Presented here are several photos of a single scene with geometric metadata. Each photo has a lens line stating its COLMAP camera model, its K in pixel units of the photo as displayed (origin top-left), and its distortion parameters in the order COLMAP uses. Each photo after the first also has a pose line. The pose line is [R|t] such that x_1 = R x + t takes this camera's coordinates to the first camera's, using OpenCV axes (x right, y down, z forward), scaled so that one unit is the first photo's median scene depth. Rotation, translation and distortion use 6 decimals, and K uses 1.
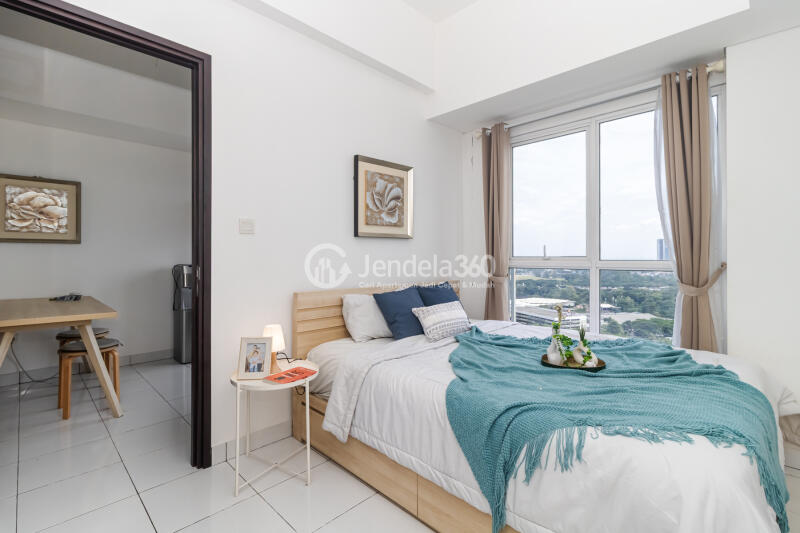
lens RADIAL K [[374.2, 0, 399.4], [0, 374.2, 261.1], [0, 0, 1]] dist [0.011221, 0.000322]
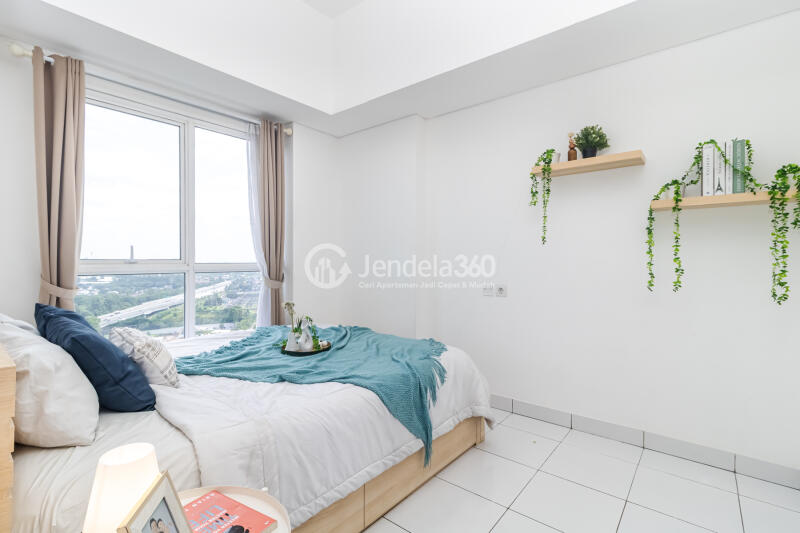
lens RADIAL K [[374.2, 0, 396.2], [0, 374.2, 264.3], [0, 0, 1]] dist [0.011221, 0.000322]
pose [[-0.090992, -0.008526, 0.995815, -0.555827], [0.011360, 0.999889, 0.009599, -0.004009], [-0.995787, 0.012186, -0.090886, 0.606286]]
